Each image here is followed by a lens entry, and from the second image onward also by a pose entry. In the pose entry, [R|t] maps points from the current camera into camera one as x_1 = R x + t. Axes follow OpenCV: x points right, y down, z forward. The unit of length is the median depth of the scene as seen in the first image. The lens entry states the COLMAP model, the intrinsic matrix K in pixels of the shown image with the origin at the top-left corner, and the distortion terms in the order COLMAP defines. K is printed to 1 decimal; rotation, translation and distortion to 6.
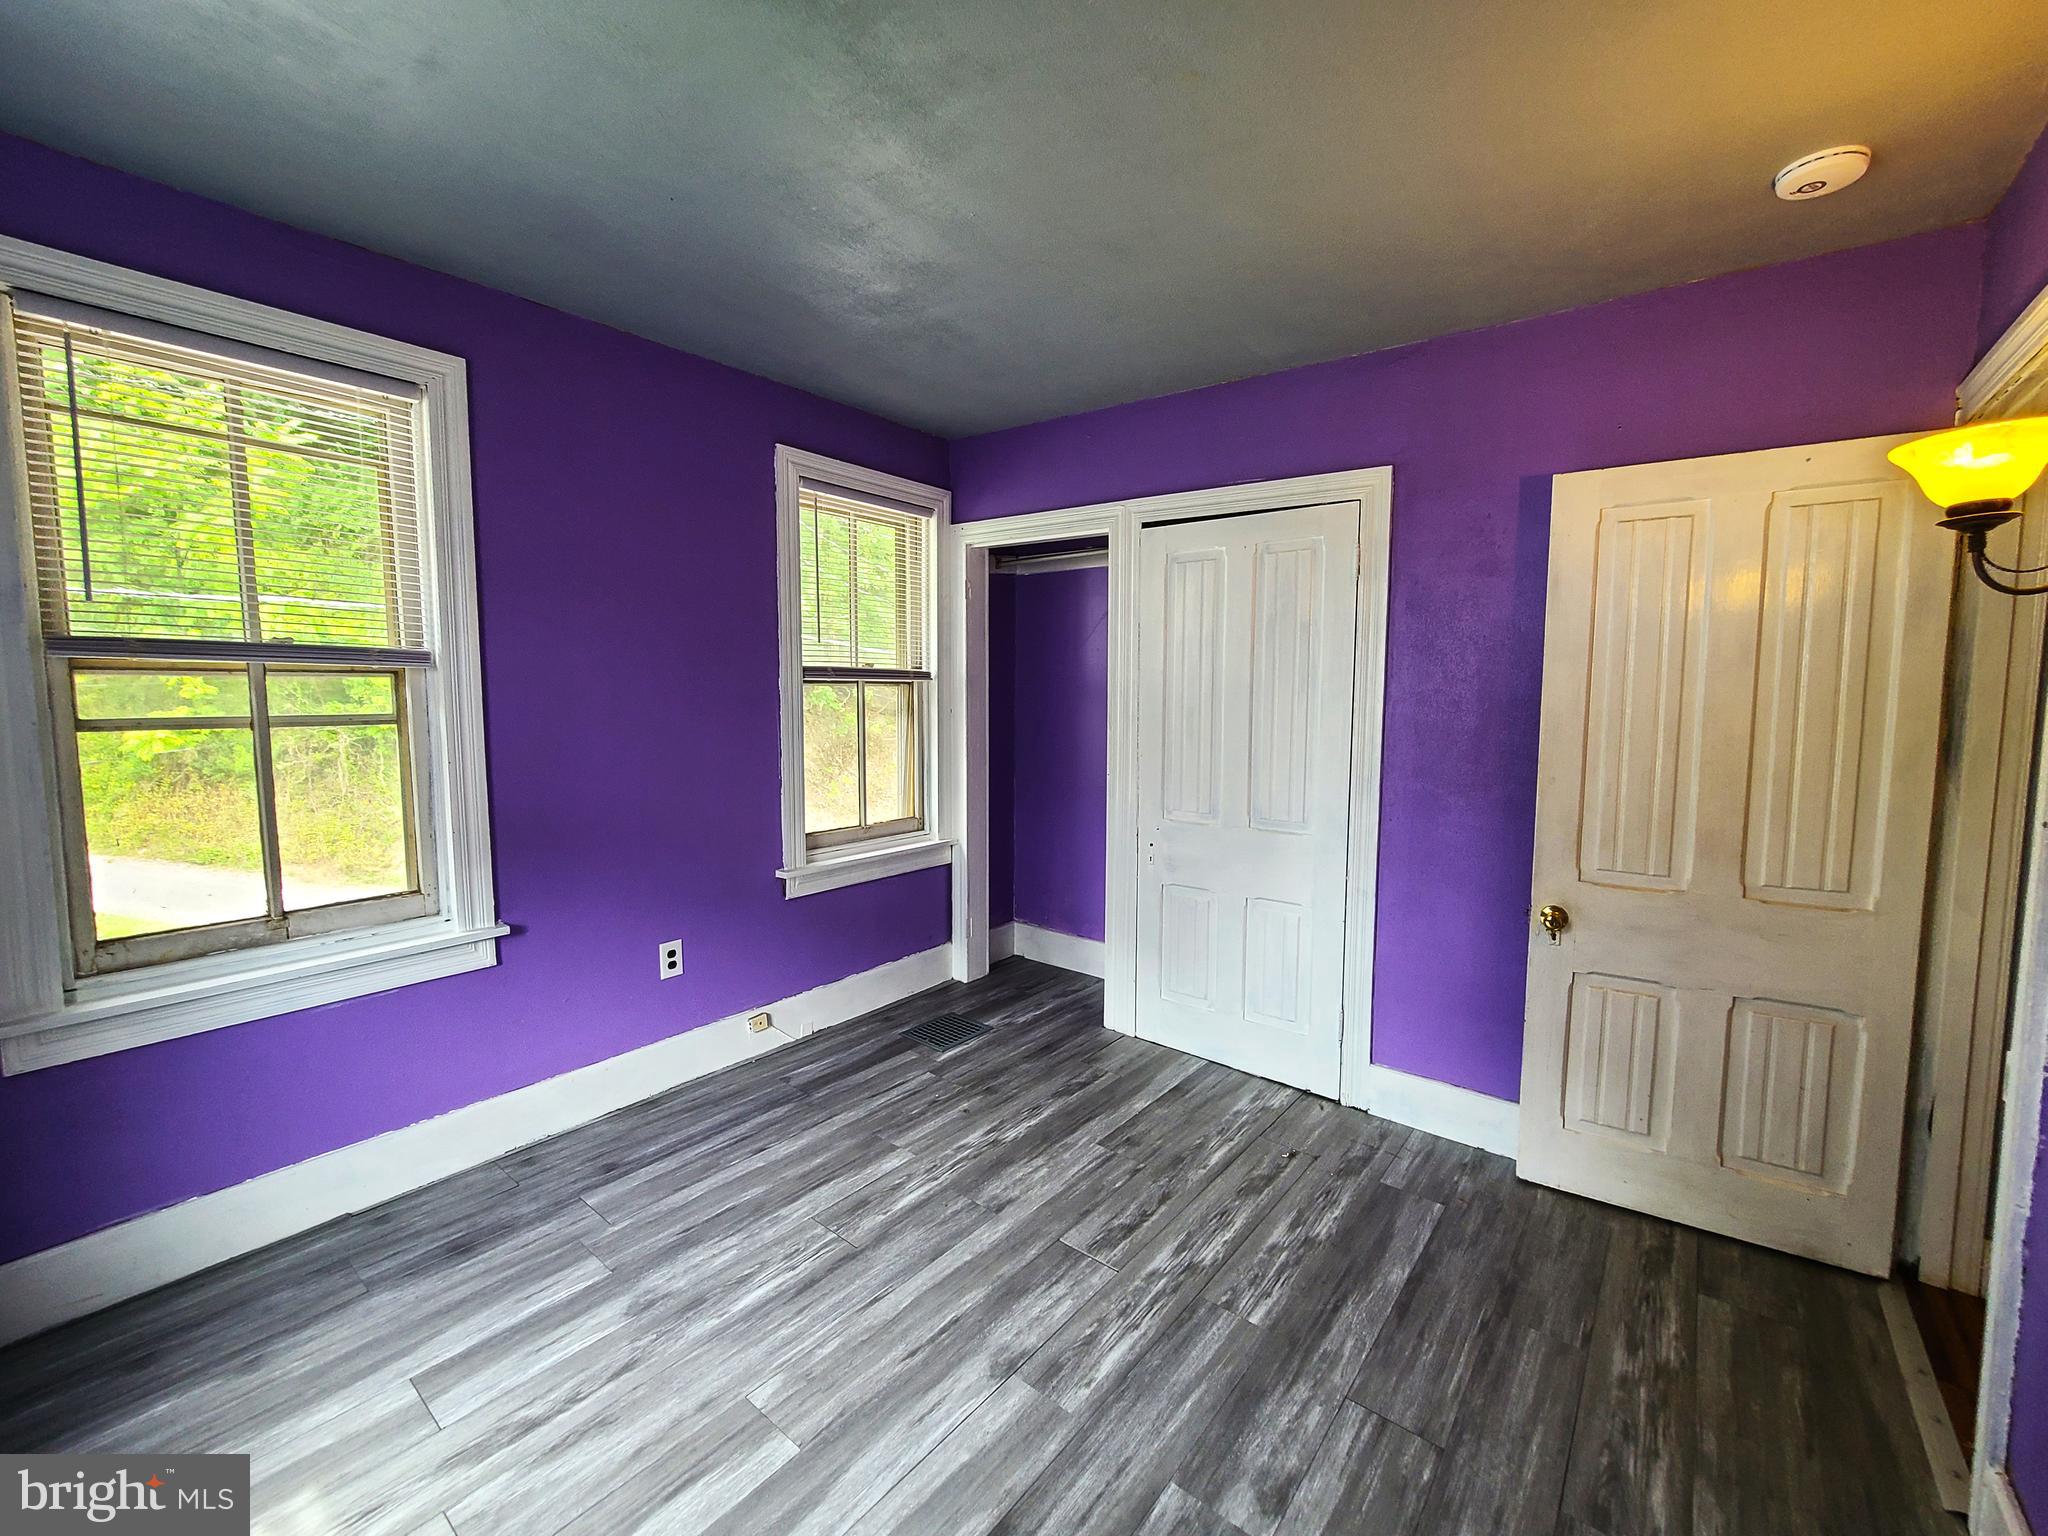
lens RADIAL K [[847.2, 0, 1022.2], [0, 847.2, 763.1], [0, 0, 1]] dist [-0.002133, -0.000498]
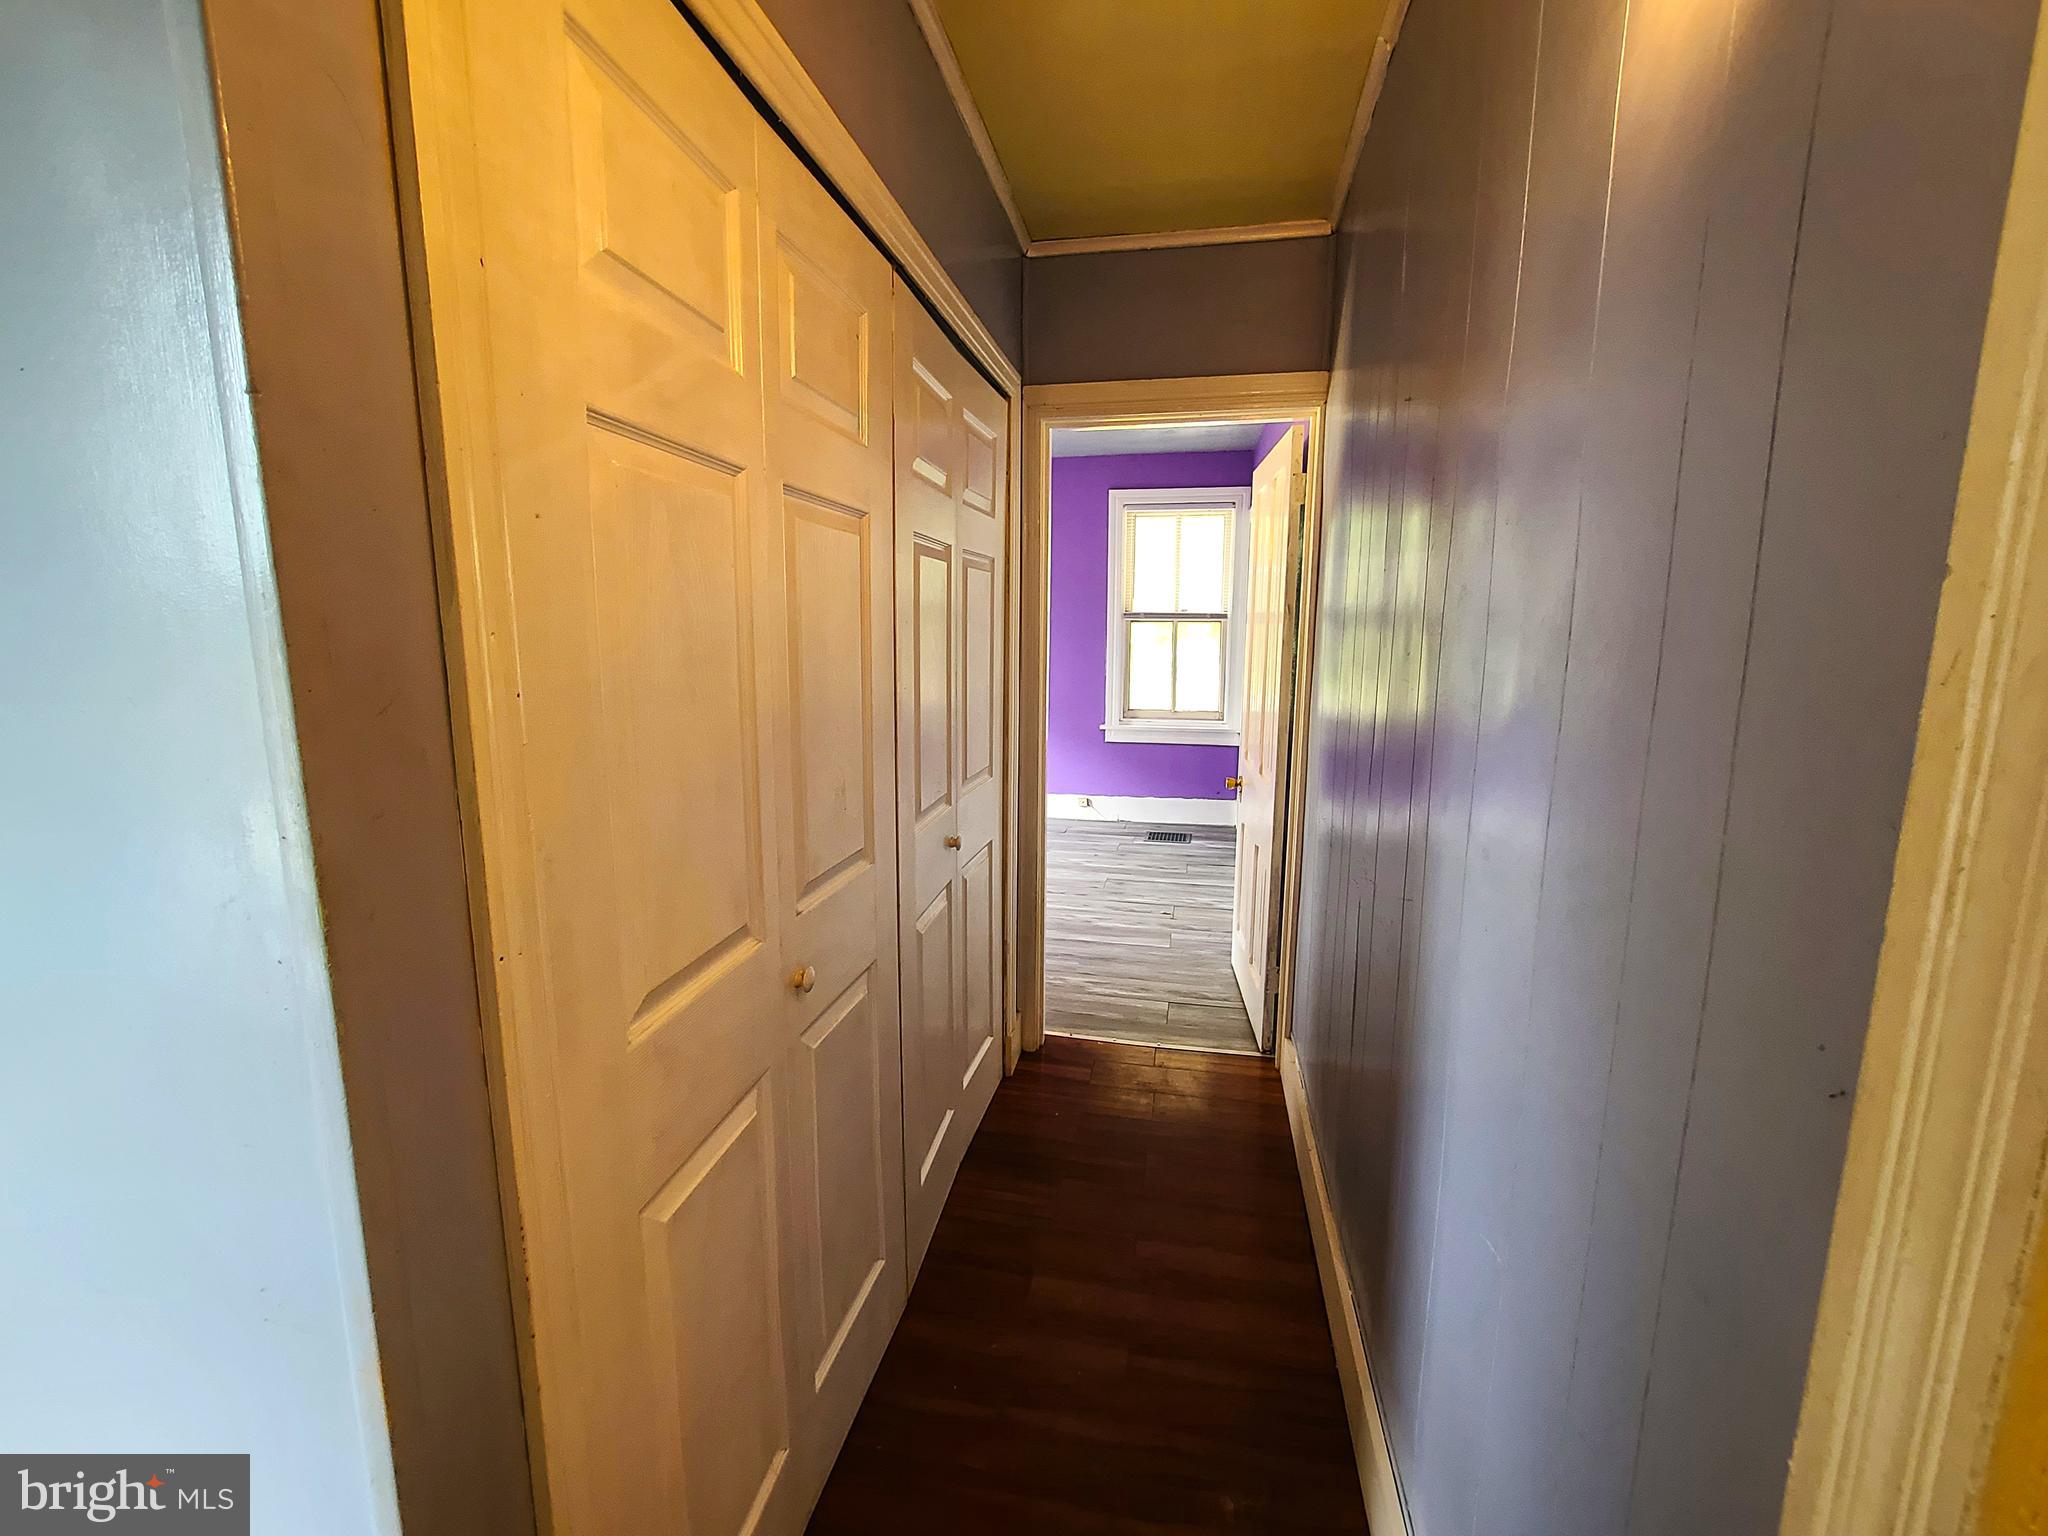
lens RADIAL K [[847.2, 0, 1021.8], [0, 847.2, 762.3], [0, 0, 1]] dist [-0.002133, -0.000498]
pose [[0.447332, 0.140133, -0.883322, 1.740394], [-0.073903, 0.990063, 0.119641, -0.000229], [0.891309, 0.011761, 0.453243, 0.010282]]
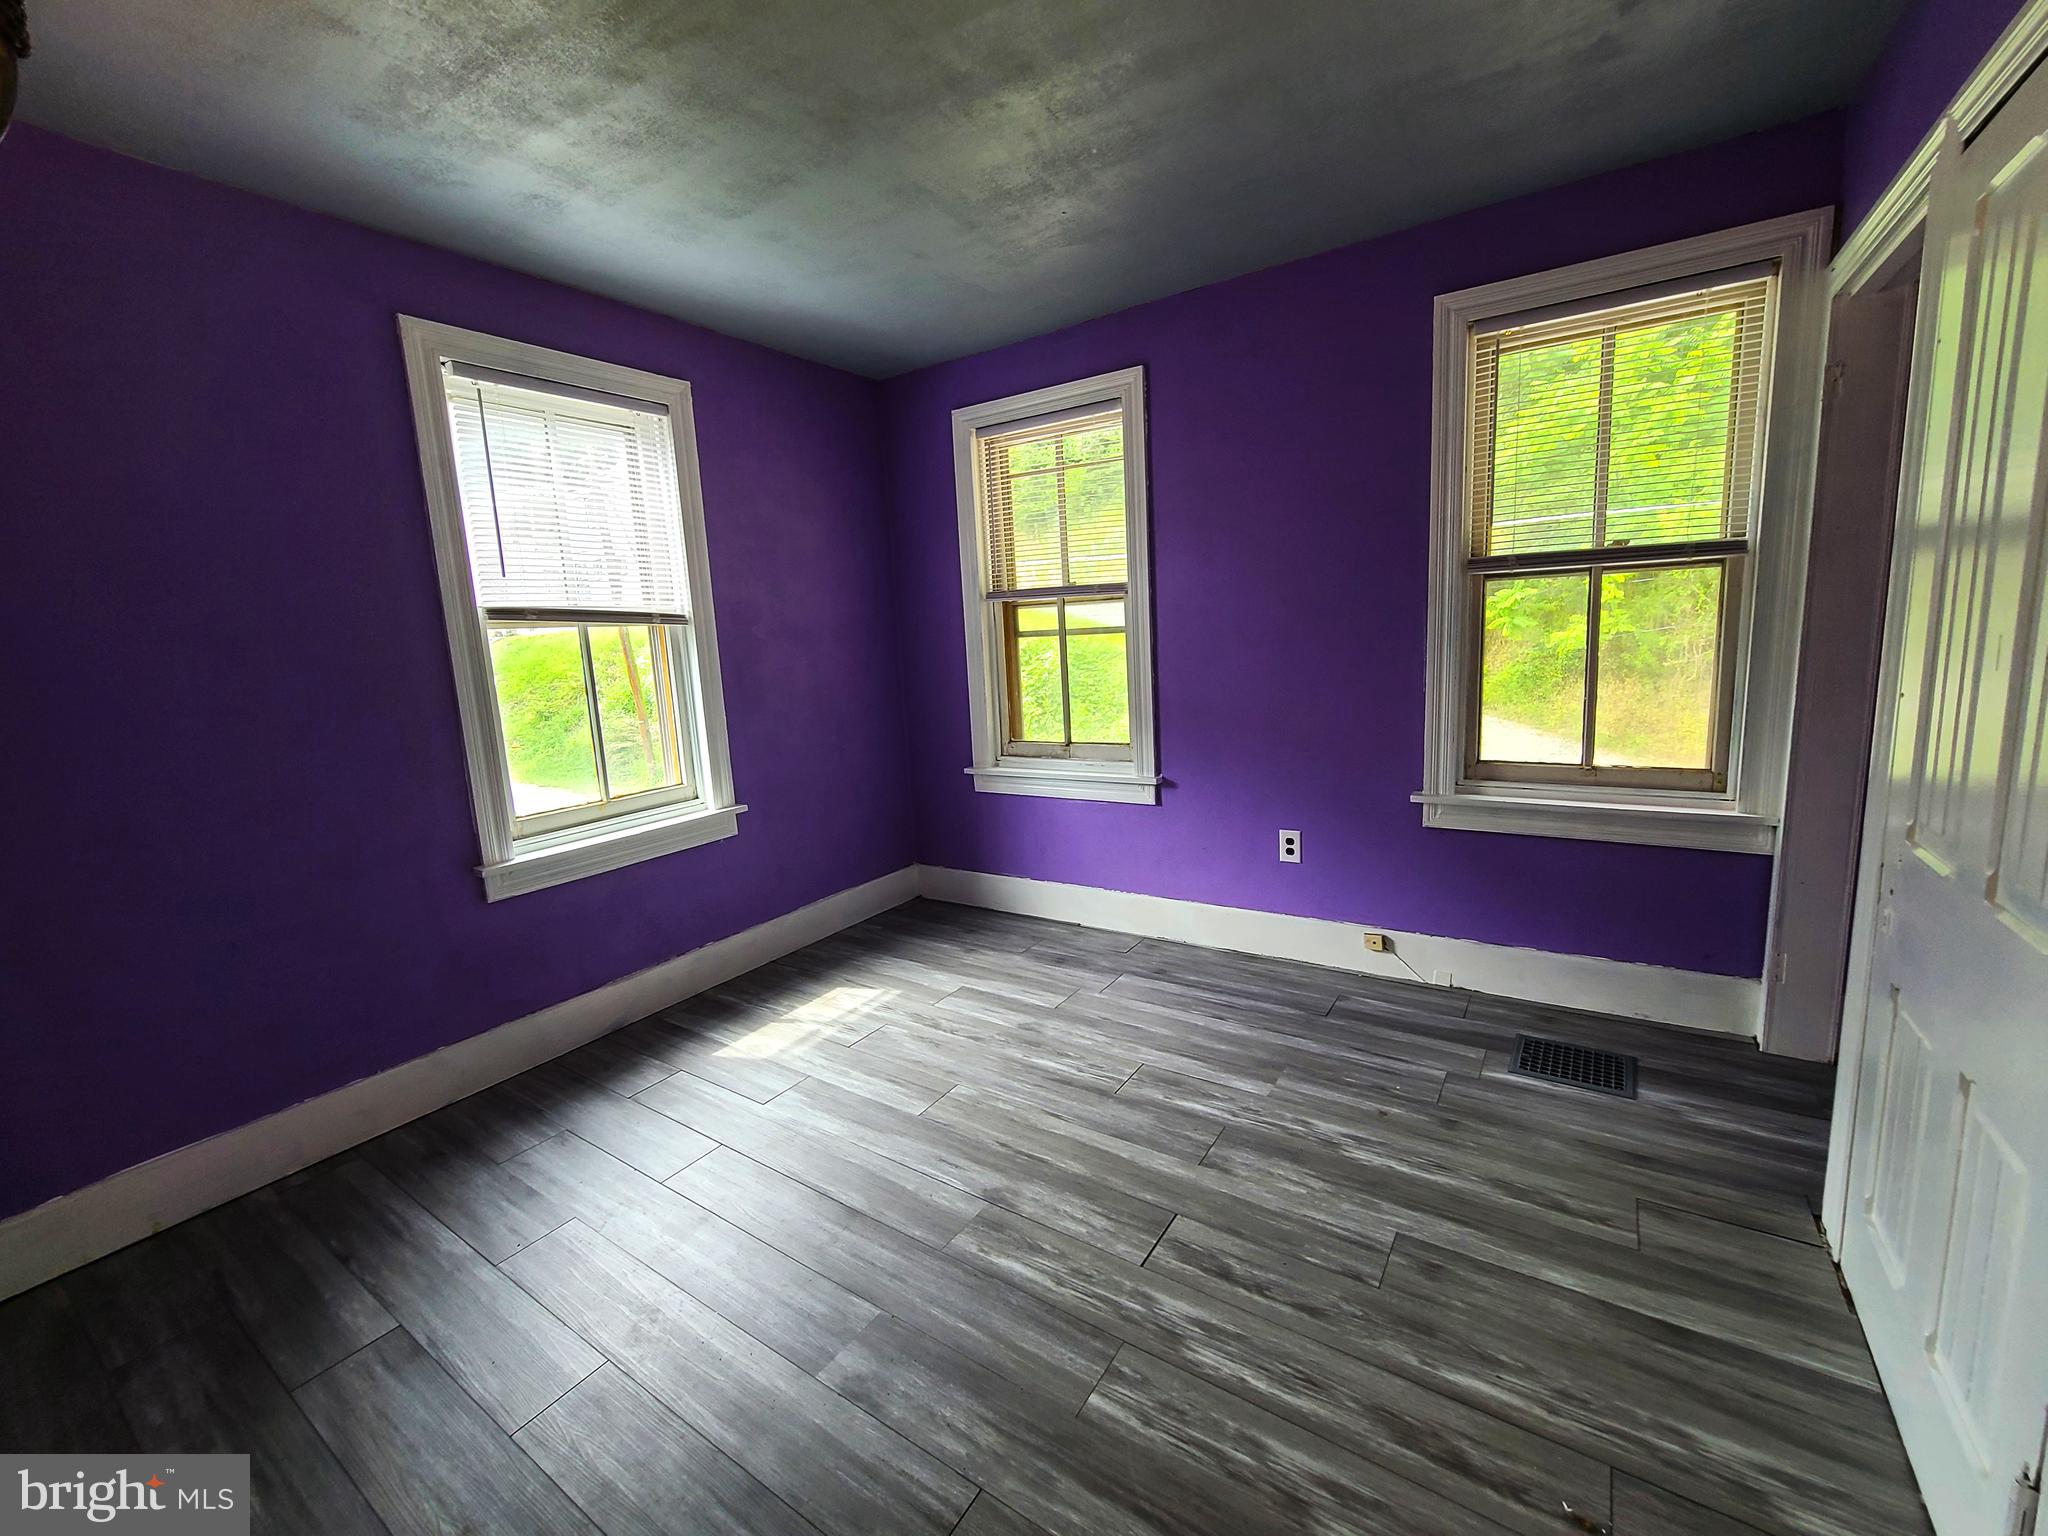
lens RADIAL K [[847.2, 0, 1031.0], [0, 847.2, 763.3], [0, 0, 1]] dist [-0.002133, -0.000498]
pose [[0.089590, 0.152207, -0.984280, 0.766864], [-0.032537, 0.988174, 0.149848, -0.036142], [0.995447, 0.018600, 0.093483, 0.687012]]
